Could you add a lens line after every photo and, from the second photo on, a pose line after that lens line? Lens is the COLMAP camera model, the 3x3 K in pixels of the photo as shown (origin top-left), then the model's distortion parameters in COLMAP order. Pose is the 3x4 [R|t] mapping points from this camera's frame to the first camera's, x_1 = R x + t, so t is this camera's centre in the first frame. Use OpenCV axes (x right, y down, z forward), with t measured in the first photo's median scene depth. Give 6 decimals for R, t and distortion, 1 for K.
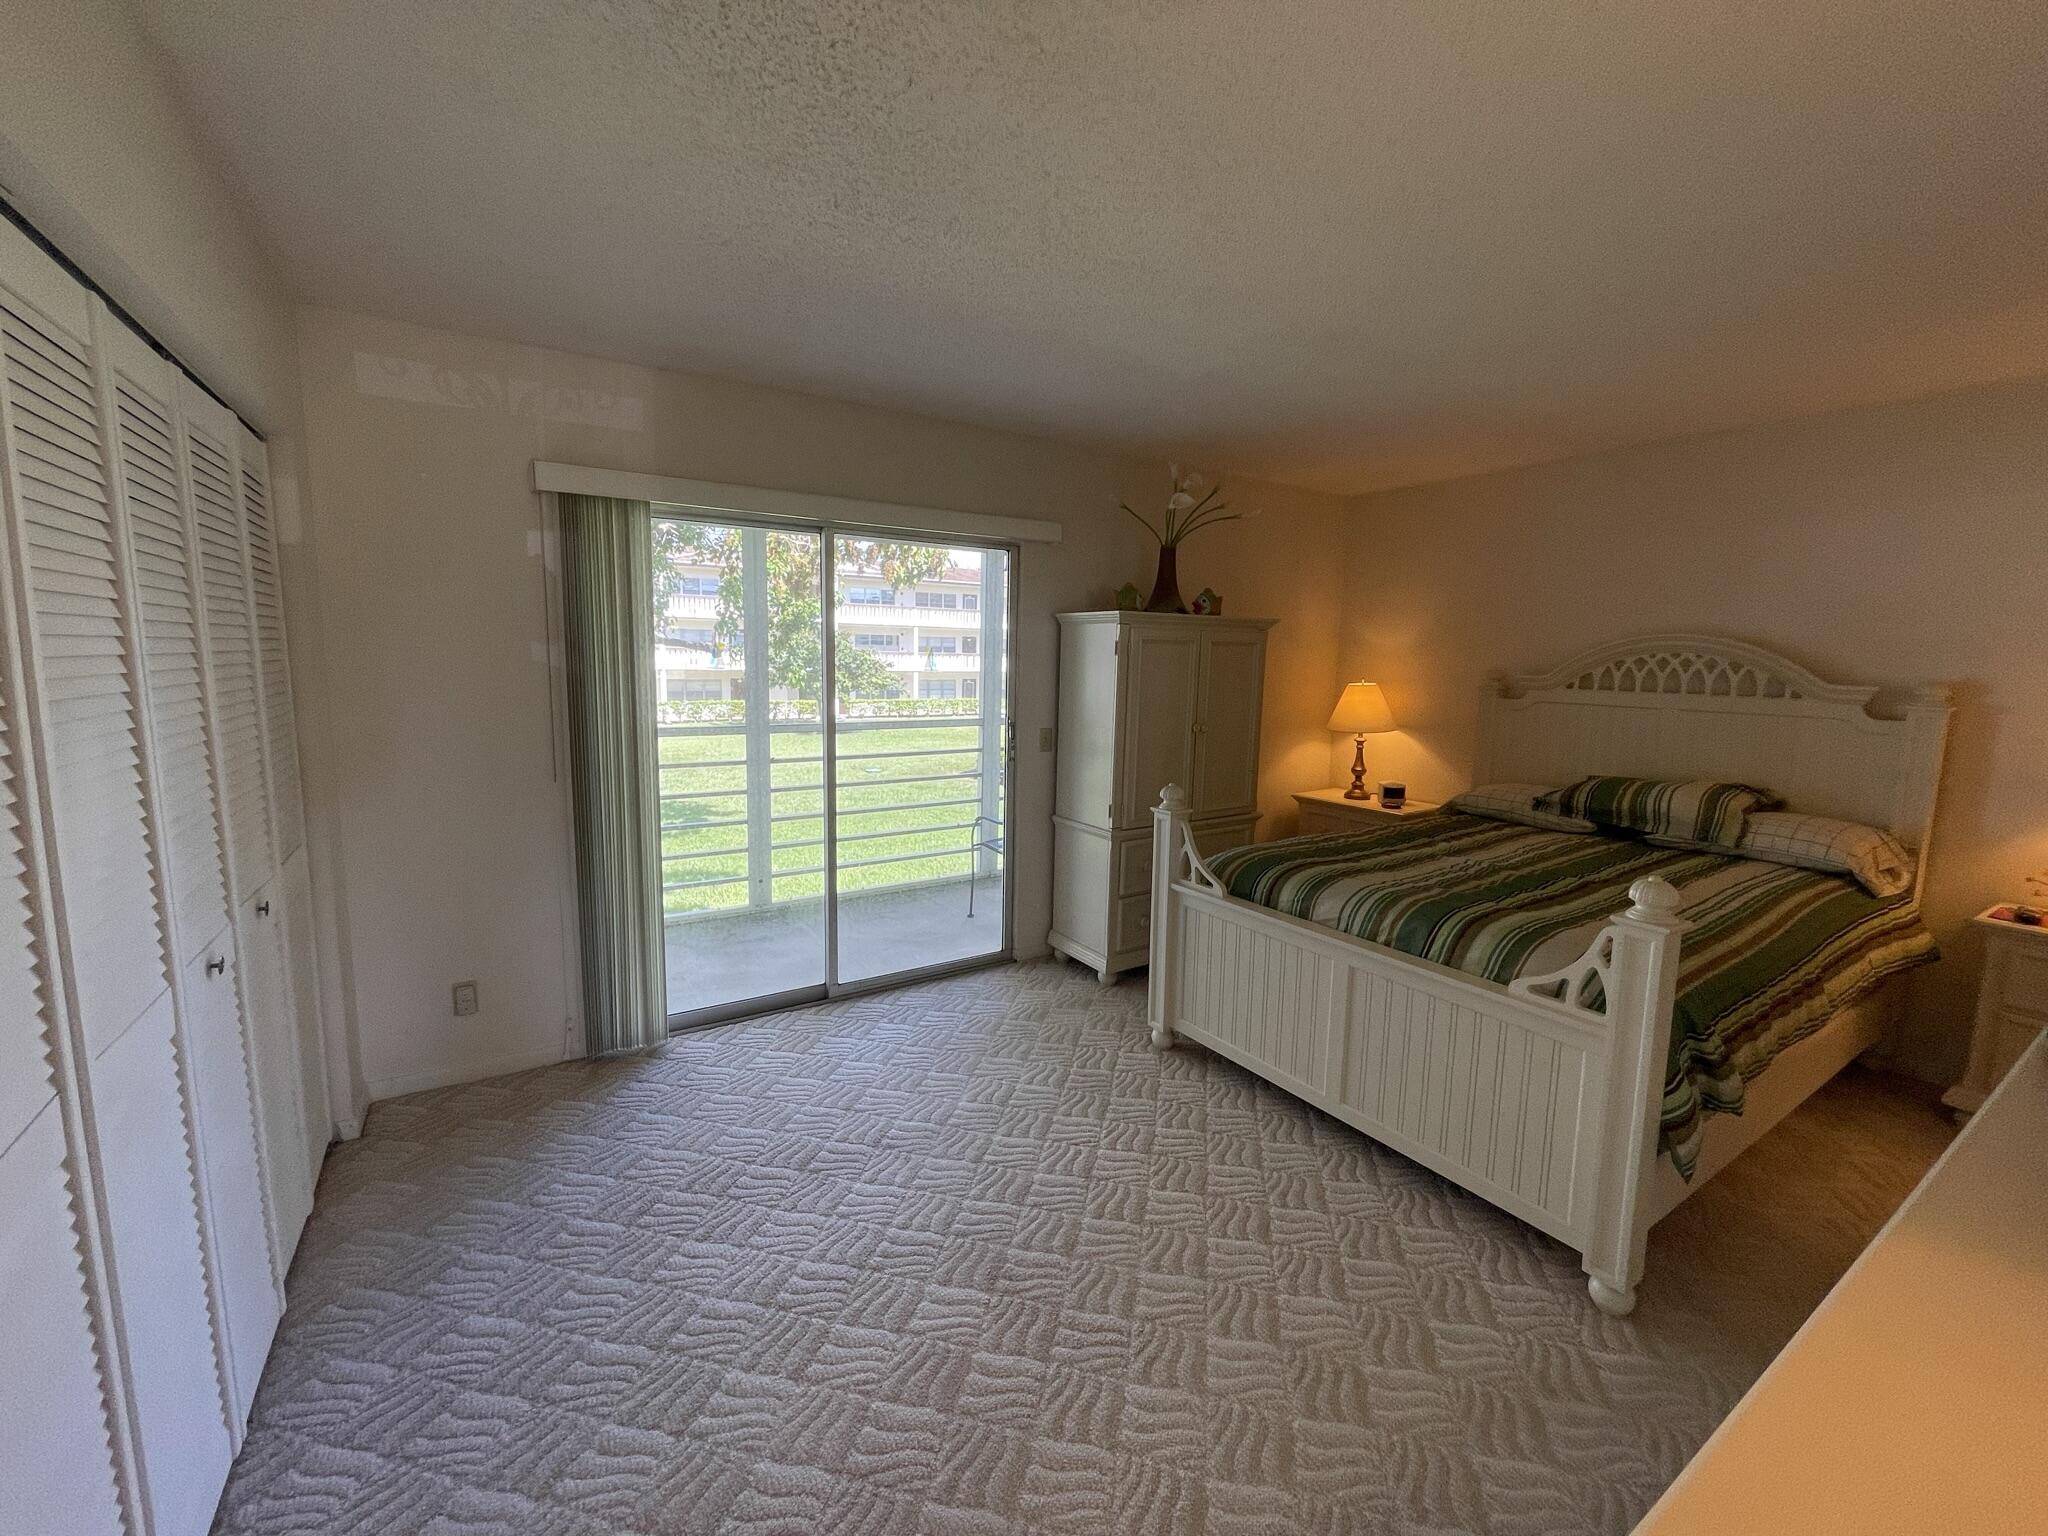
lens RADIAL K [[831.7, 0, 1013.2], [0, 831.7, 760.4], [0, 0, 1]] dist [0.001844, 0.000069]
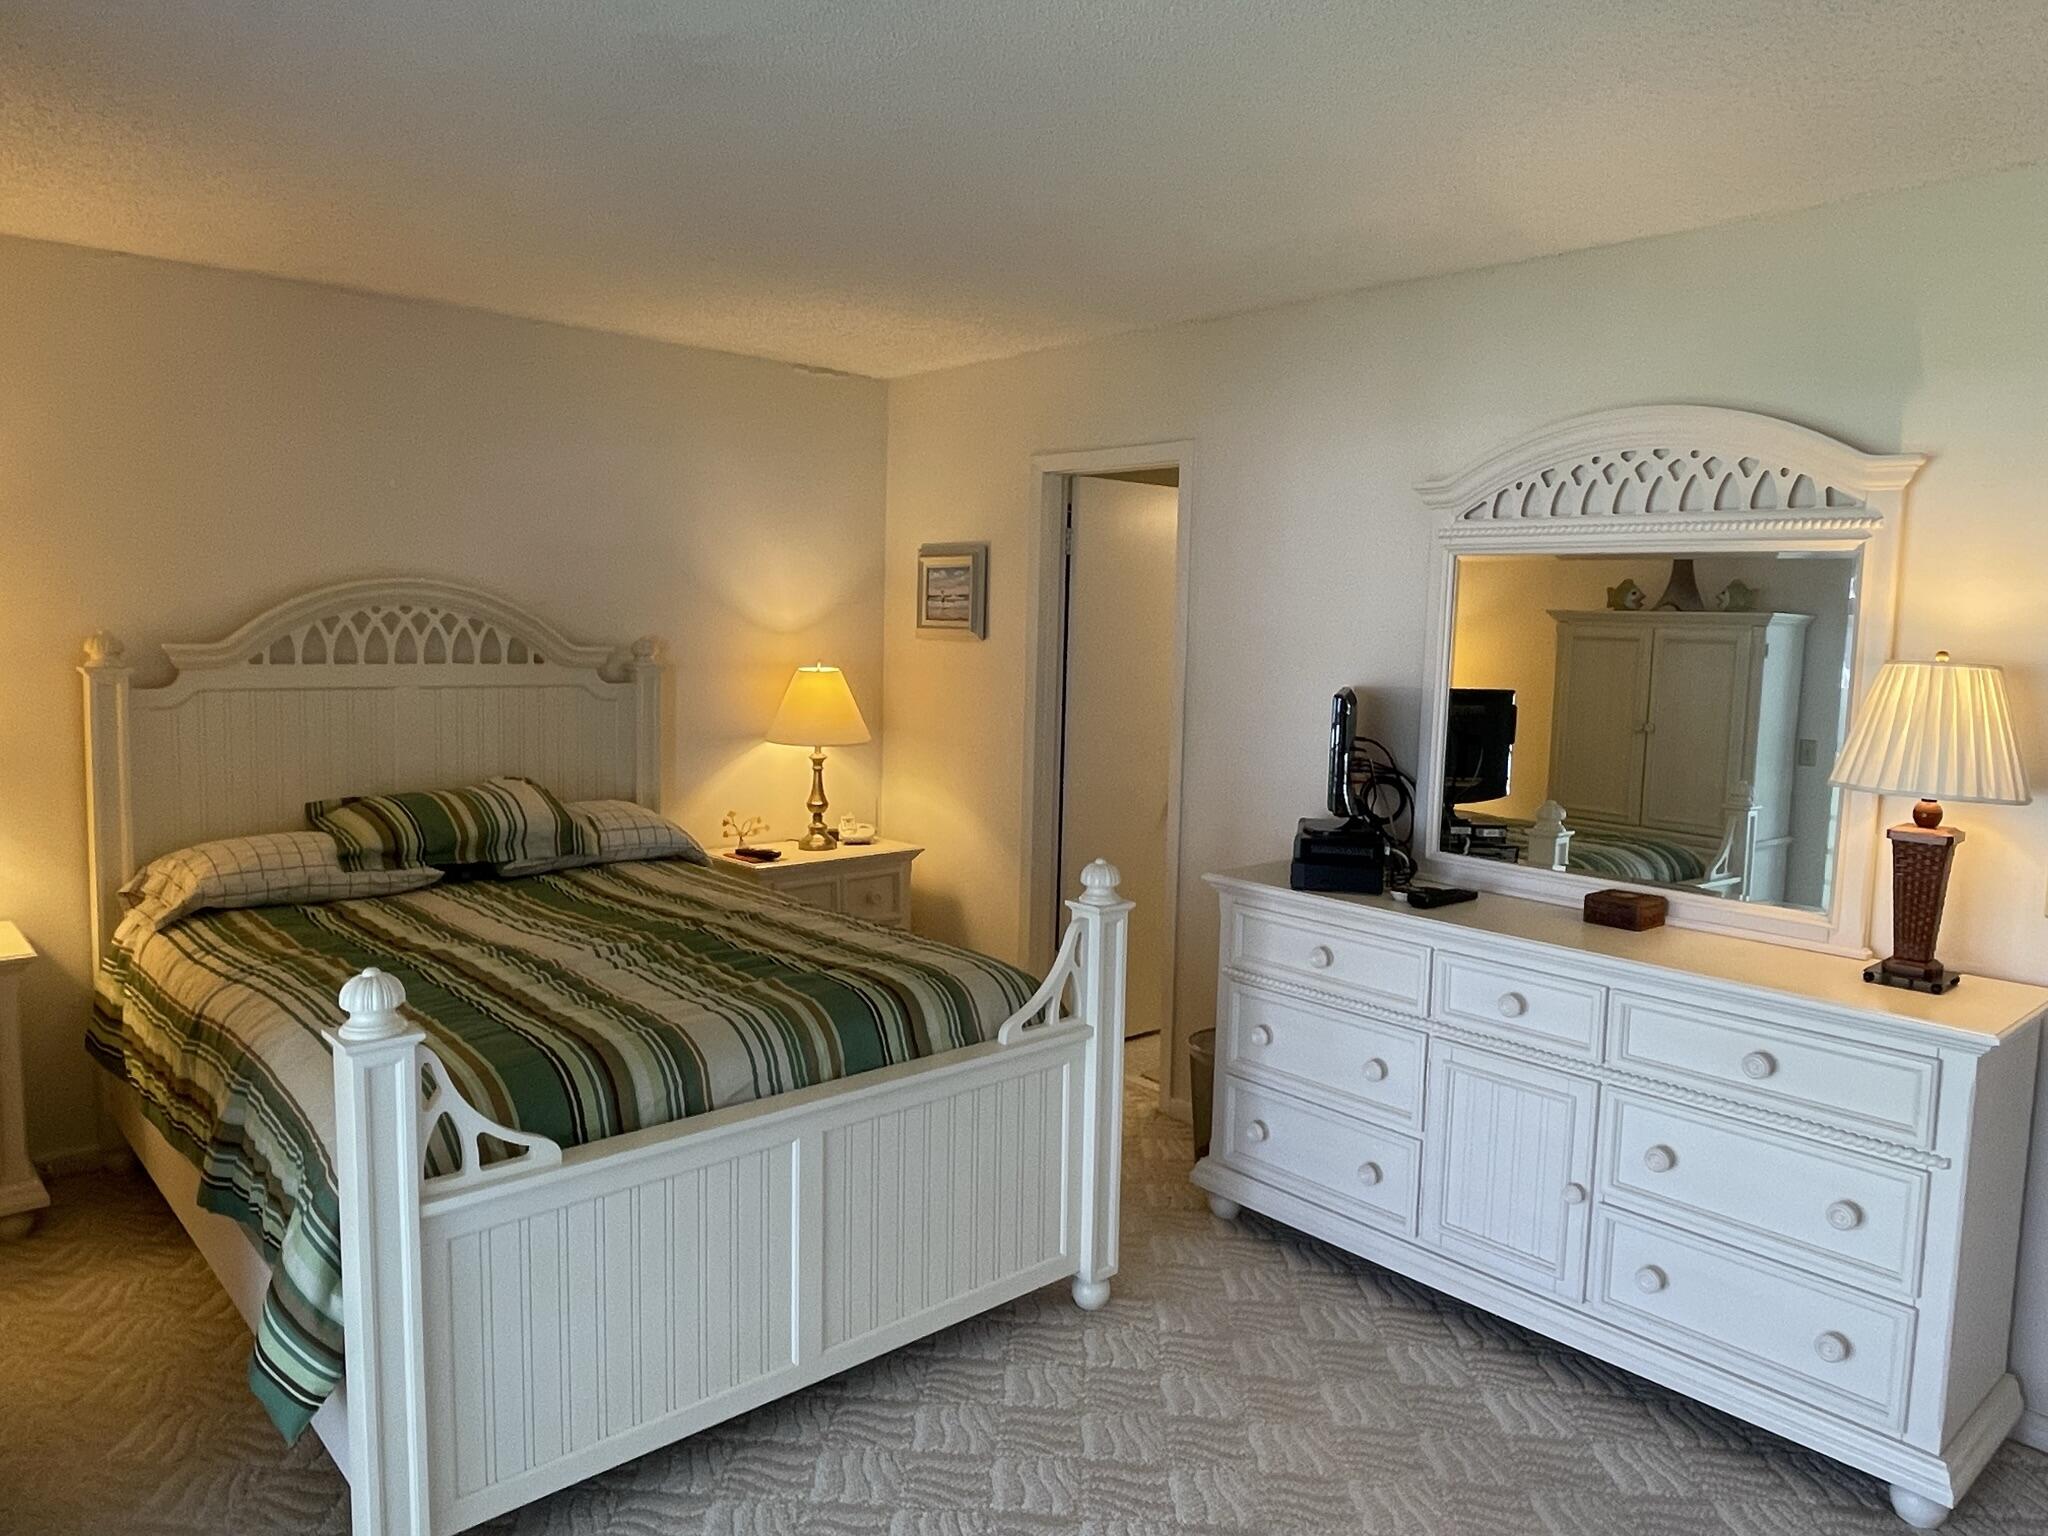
lens RADIAL K [[1368.7, 0, 1024.0], [0, 1368.7, 768.0], [0, 0, 1]] dist [0.016955, -0.039478]
pose [[-0.160256, -0.127648, 0.978787, -0.445291], [0.102120, 0.984138, 0.145066, -0.117509], [-0.981779, 0.123202, -0.144679, 0.731496]]
